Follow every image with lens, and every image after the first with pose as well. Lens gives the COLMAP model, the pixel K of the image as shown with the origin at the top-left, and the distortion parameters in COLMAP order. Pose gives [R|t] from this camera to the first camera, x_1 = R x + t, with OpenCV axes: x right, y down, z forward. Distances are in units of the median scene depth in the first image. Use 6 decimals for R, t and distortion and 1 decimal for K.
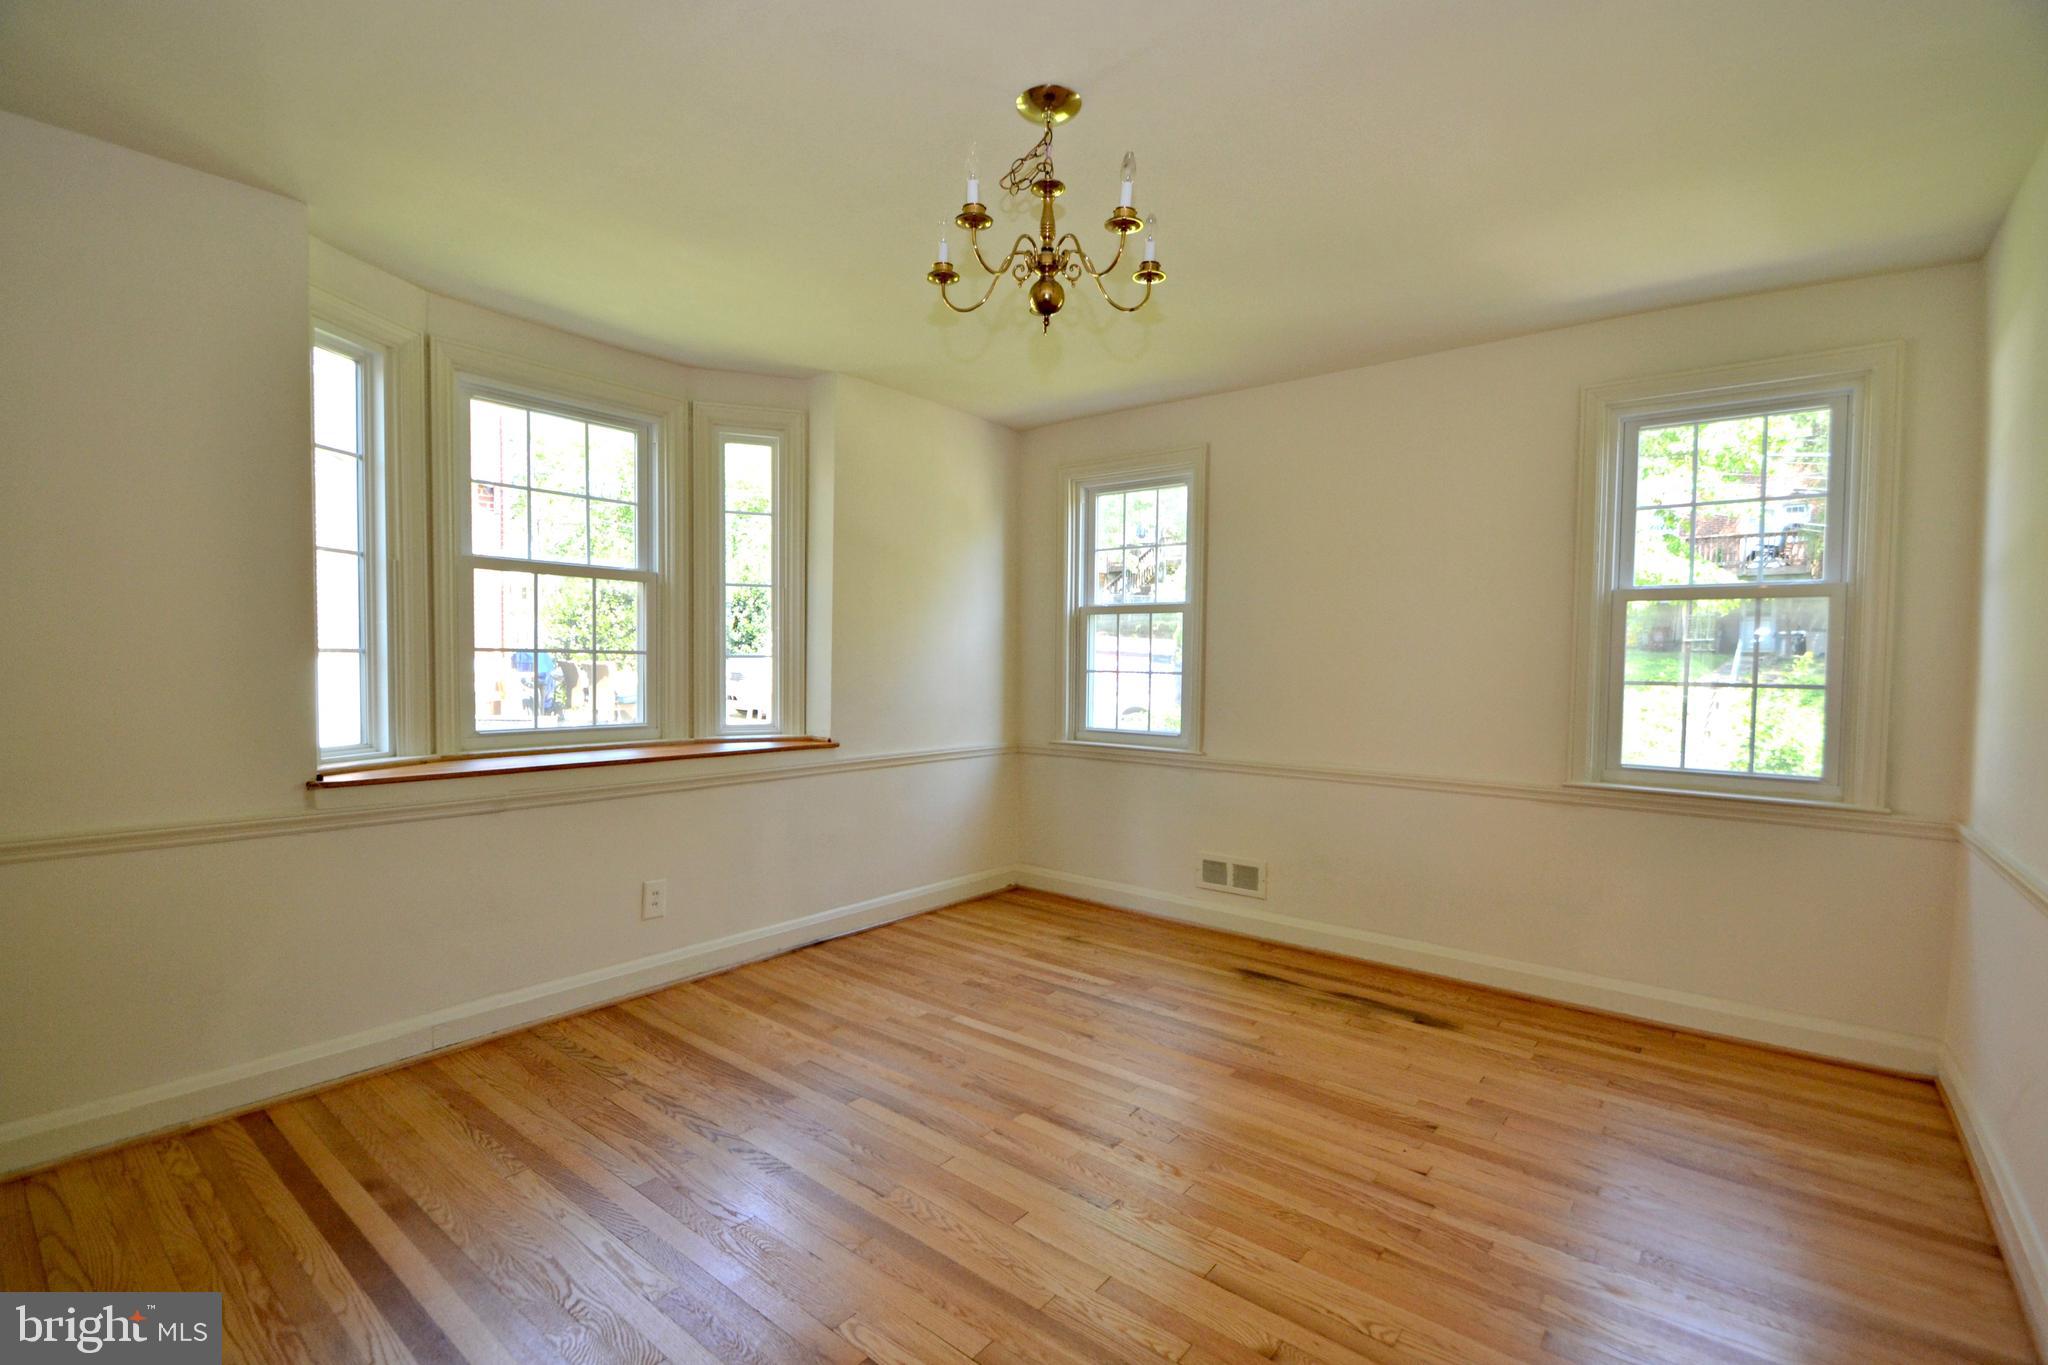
lens RADIAL K [[921.7, 0, 1013.5], [0, 921.7, 695.6], [0, 0, 1]] dist [0.009477, -0.013301]
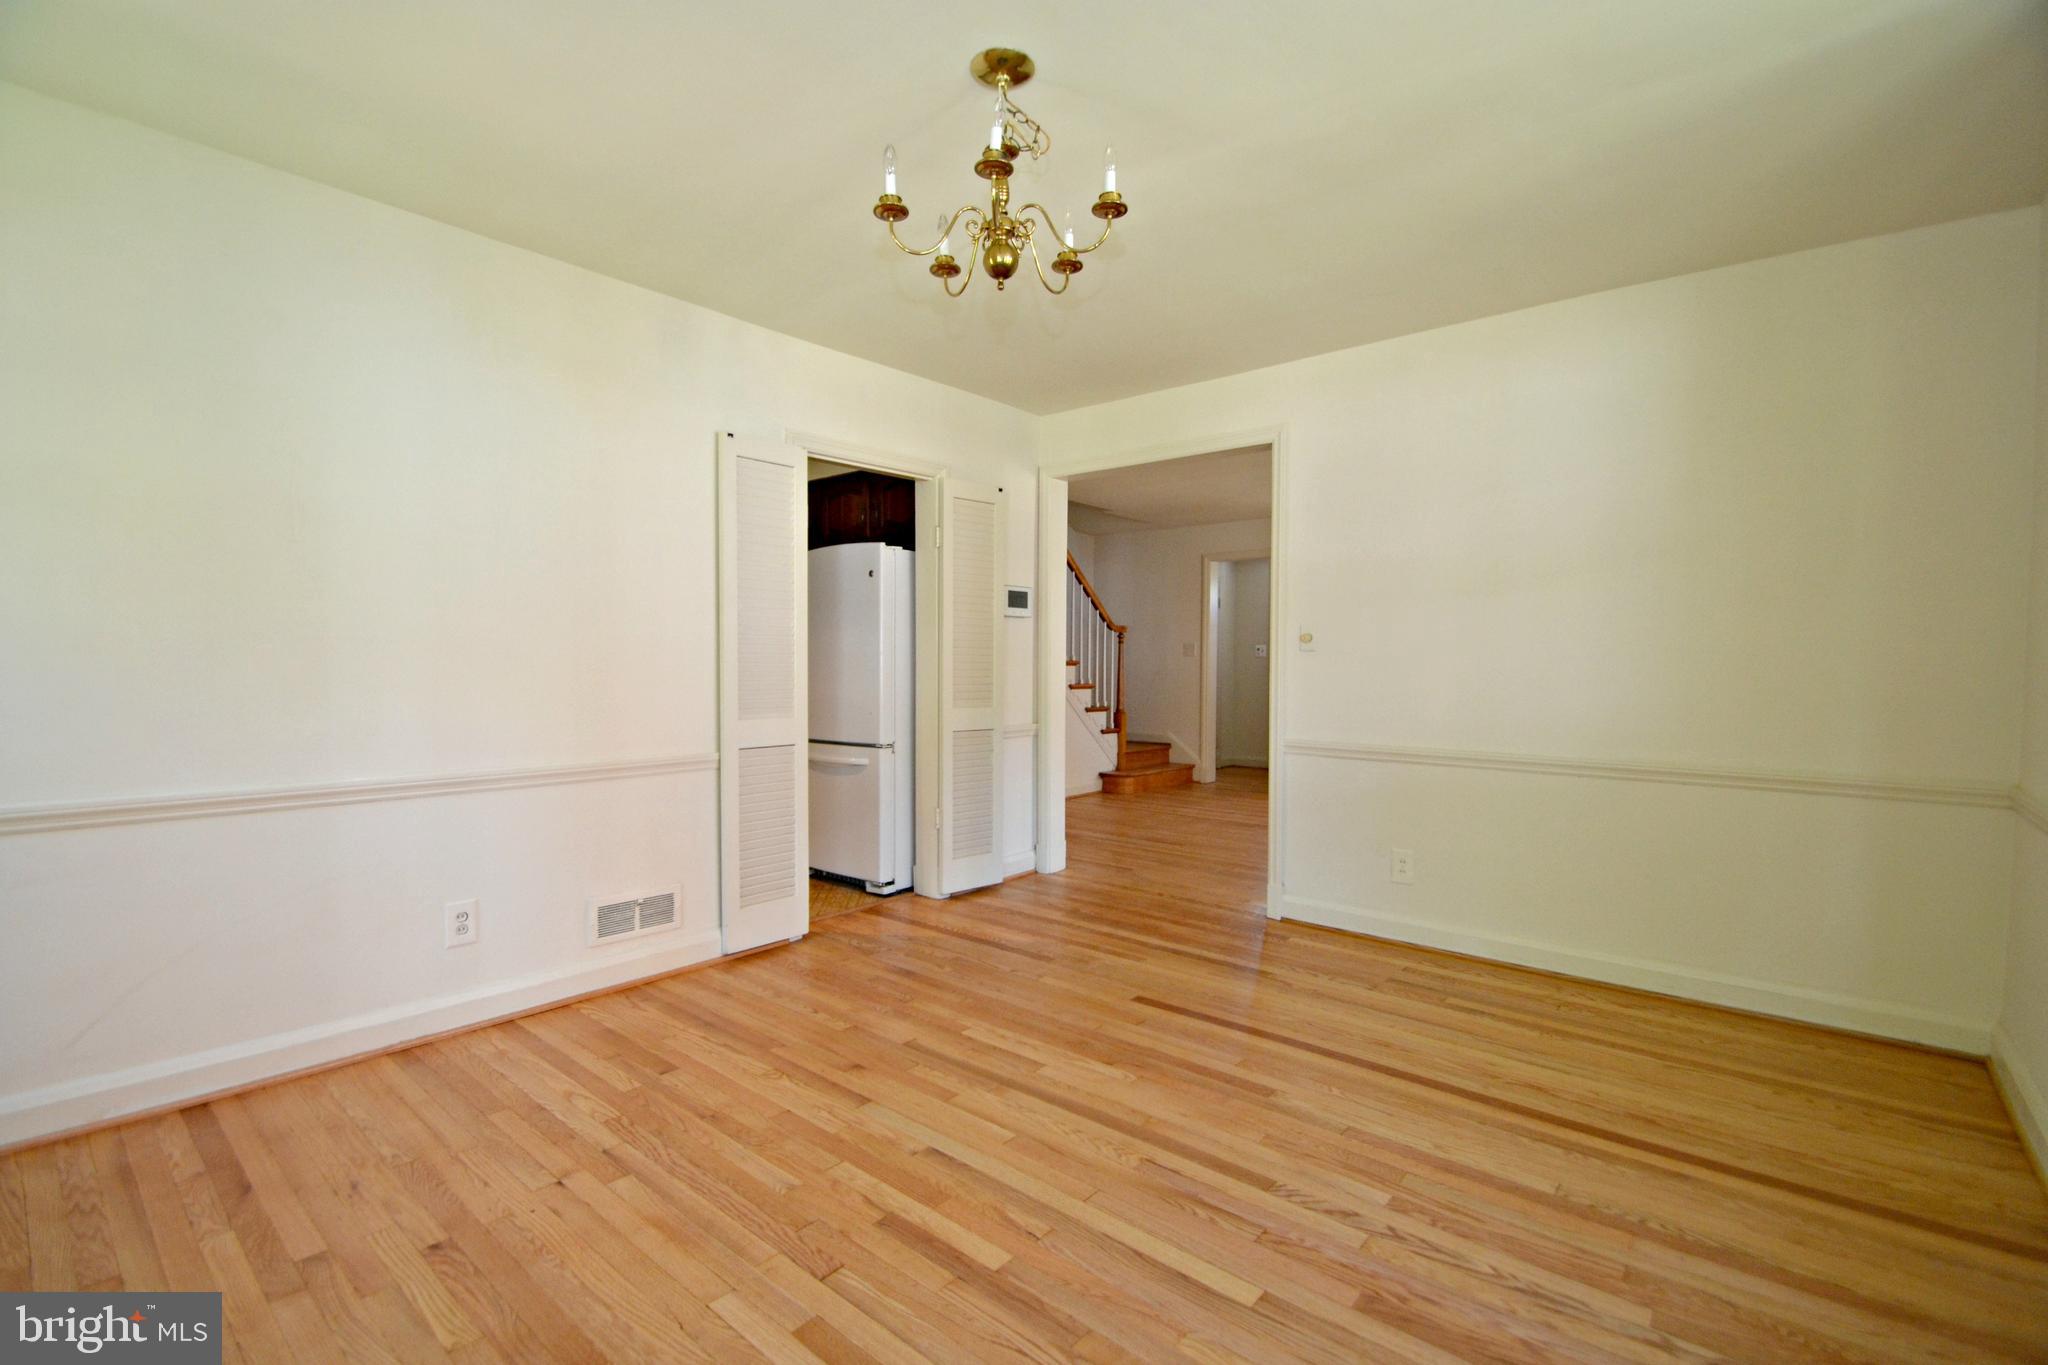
lens RADIAL K [[921.7, 0, 1013.5], [0, 921.7, 695.6], [0, 0, 1]] dist [0.009477, -0.013301]
pose [[-0.999505, -0.020626, 0.023736, -0.010077], [-0.018805, 0.997040, 0.074549, -0.027923], [-0.025204, 0.074066, -0.996935, 1.856972]]
